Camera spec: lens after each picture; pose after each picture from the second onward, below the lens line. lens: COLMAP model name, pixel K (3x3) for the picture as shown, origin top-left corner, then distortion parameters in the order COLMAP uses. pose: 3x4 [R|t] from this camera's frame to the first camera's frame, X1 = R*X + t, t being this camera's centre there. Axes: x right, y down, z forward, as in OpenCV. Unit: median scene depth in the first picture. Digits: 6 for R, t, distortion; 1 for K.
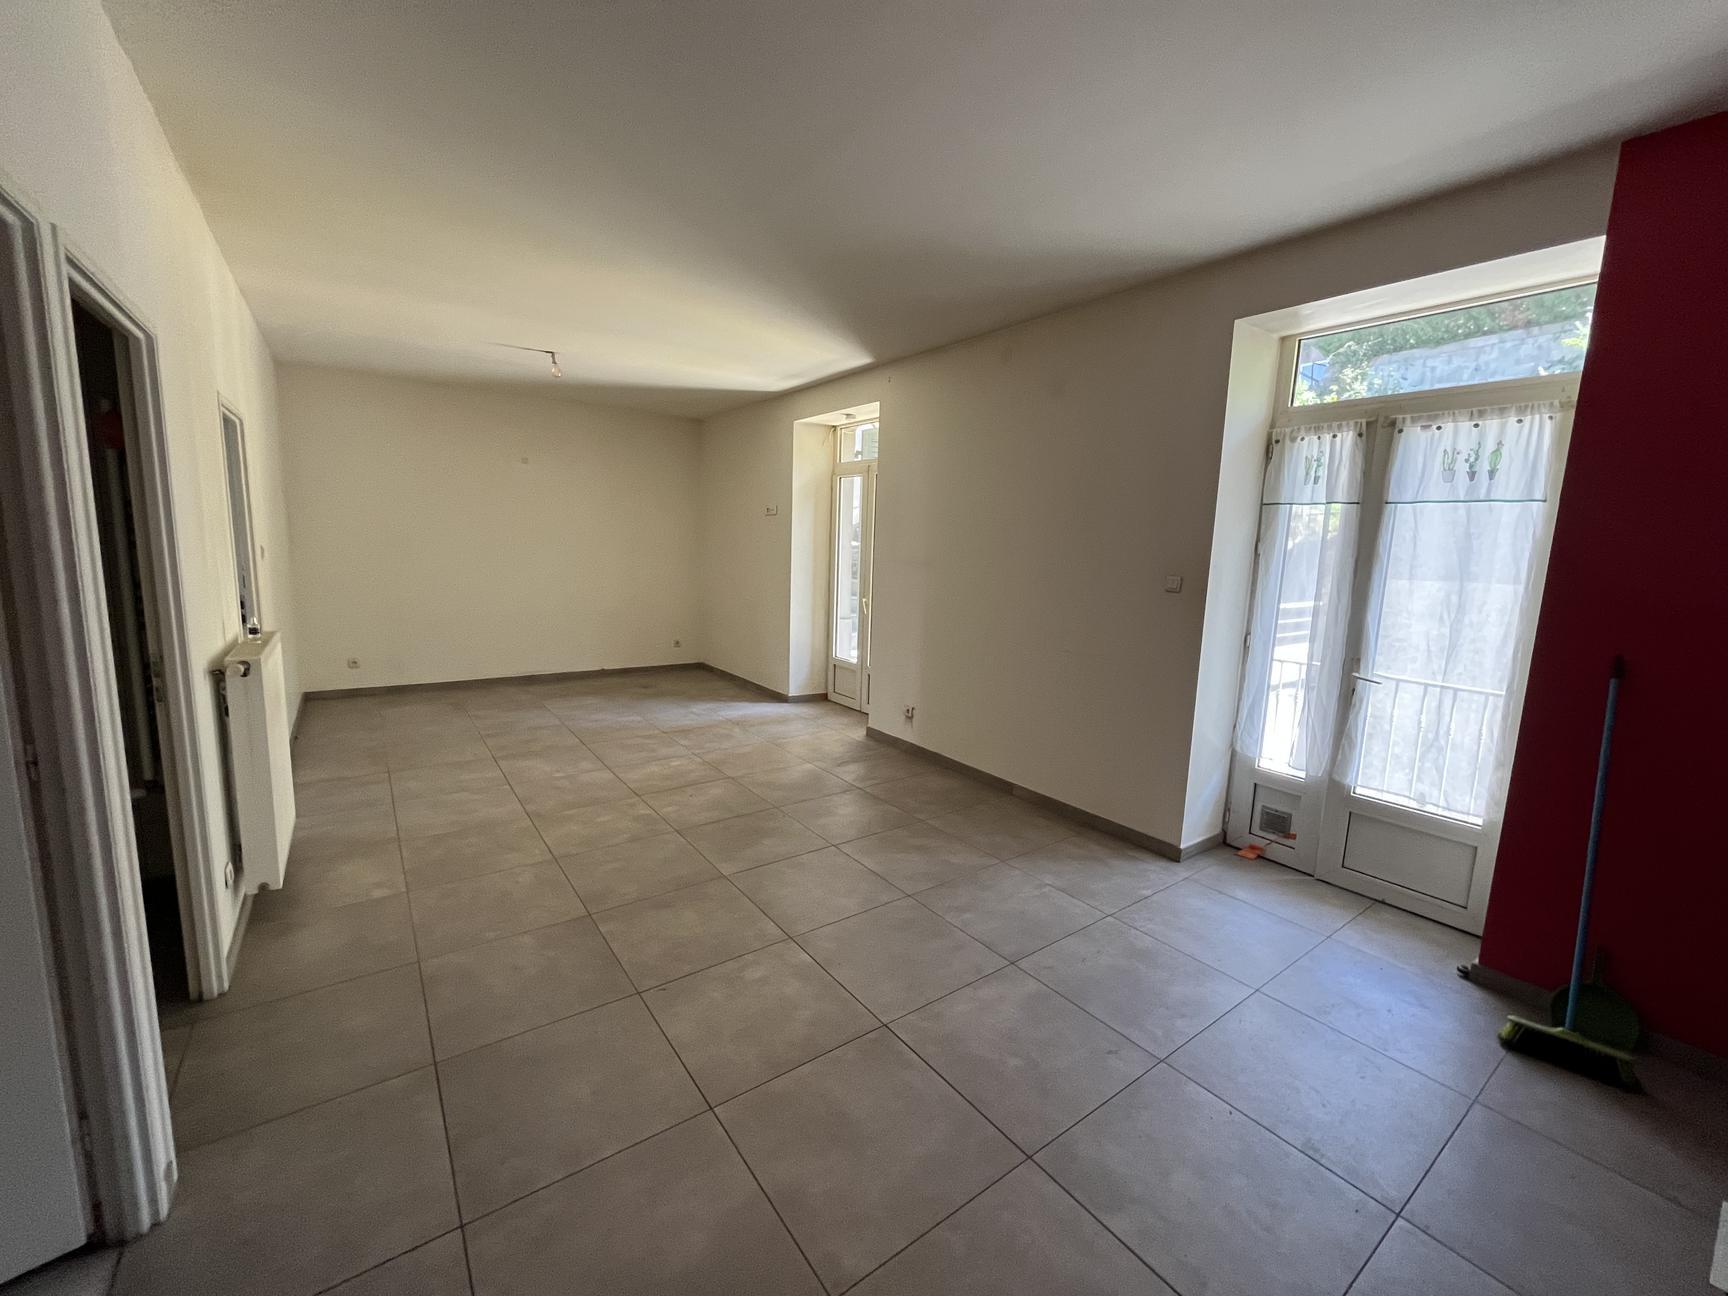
lens RADIAL K [[702.5, 0, 864.0], [0, 702.5, 648.0], [0, 0, 1]] dist [0.000237, 0.000025]
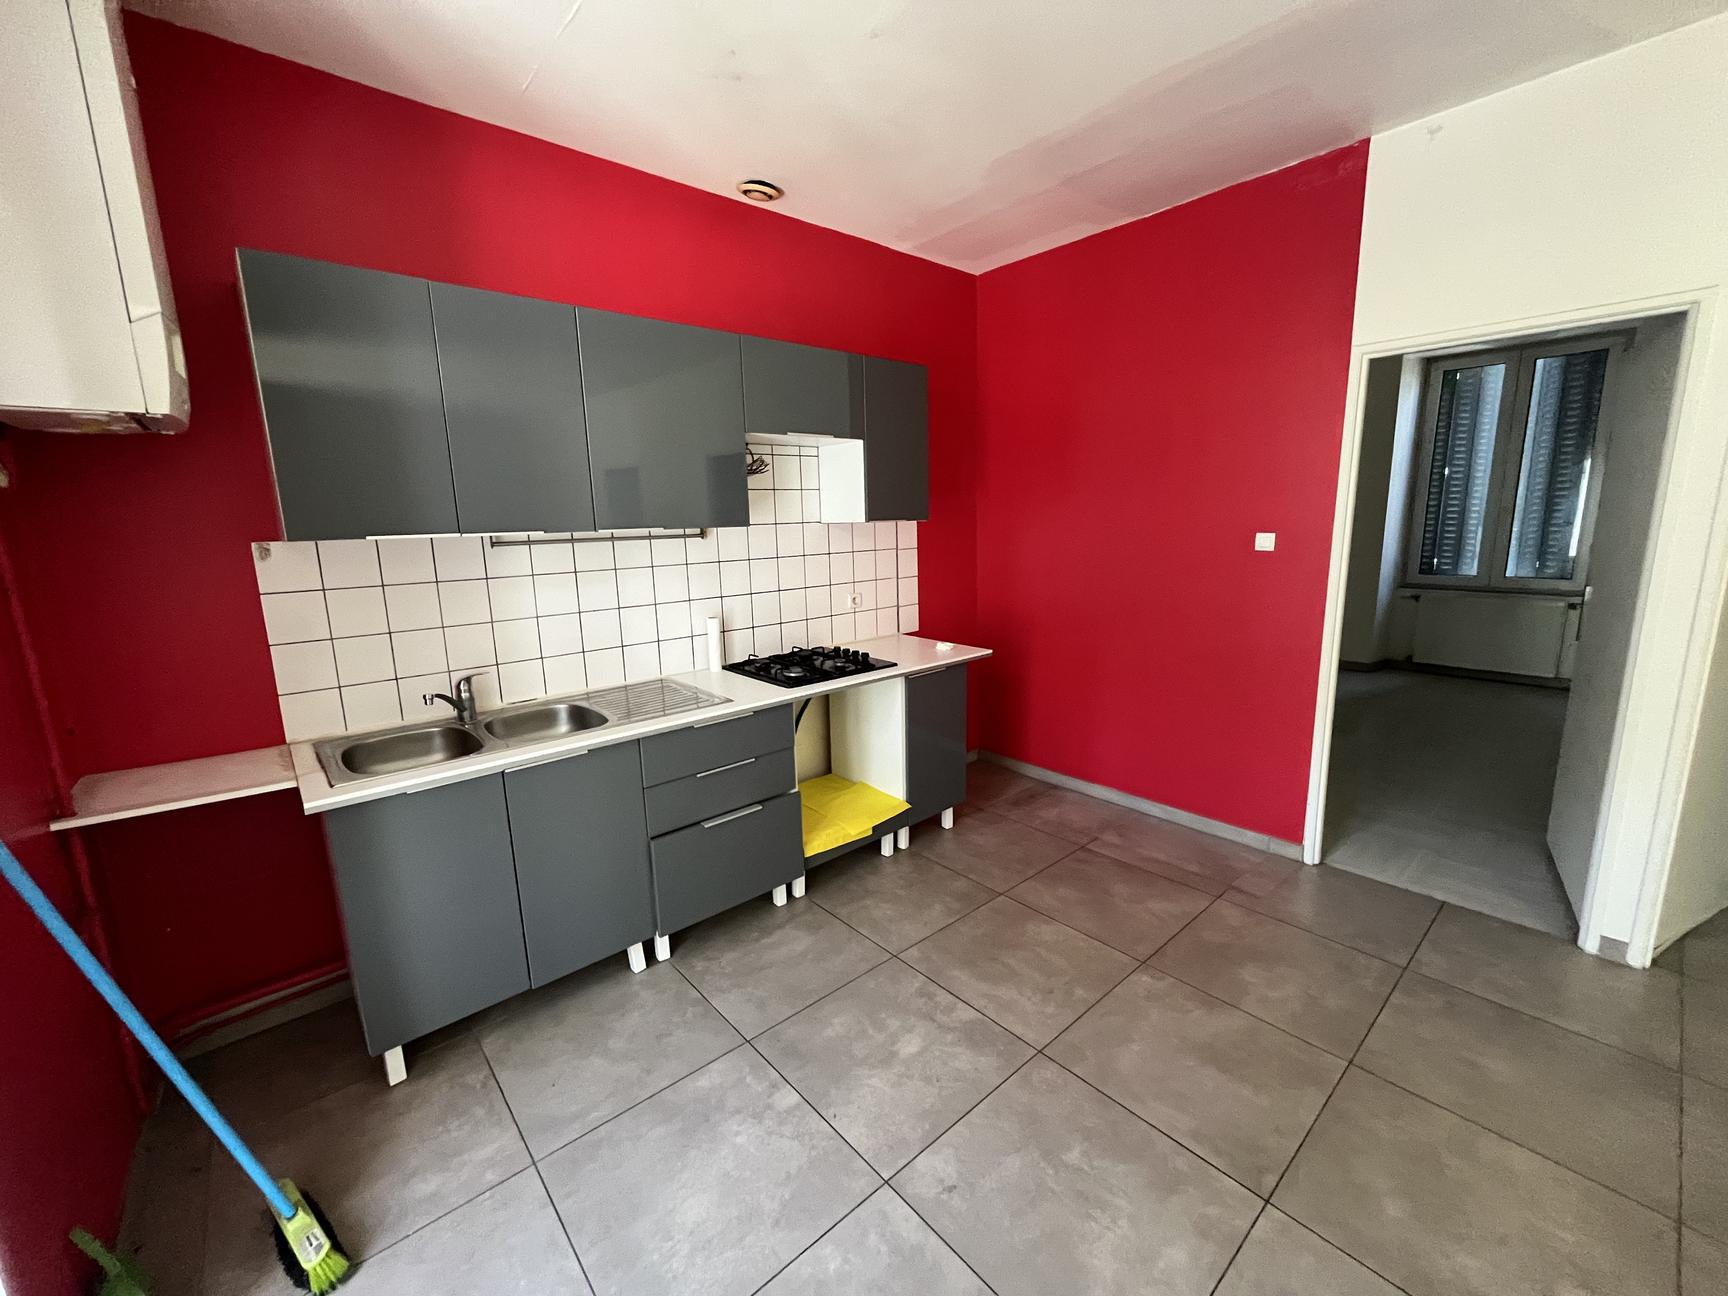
lens RADIAL K [[702.5, 0, 864.0], [0, 702.5, 648.0], [0, 0, 1]] dist [0.000237, 0.000025]
pose [[-0.996123, 0.010787, -0.087311, 0.602086], [-0.018072, 0.946201, 0.323075, -0.243101], [0.086099, 0.323400, -0.942337, 1.812865]]
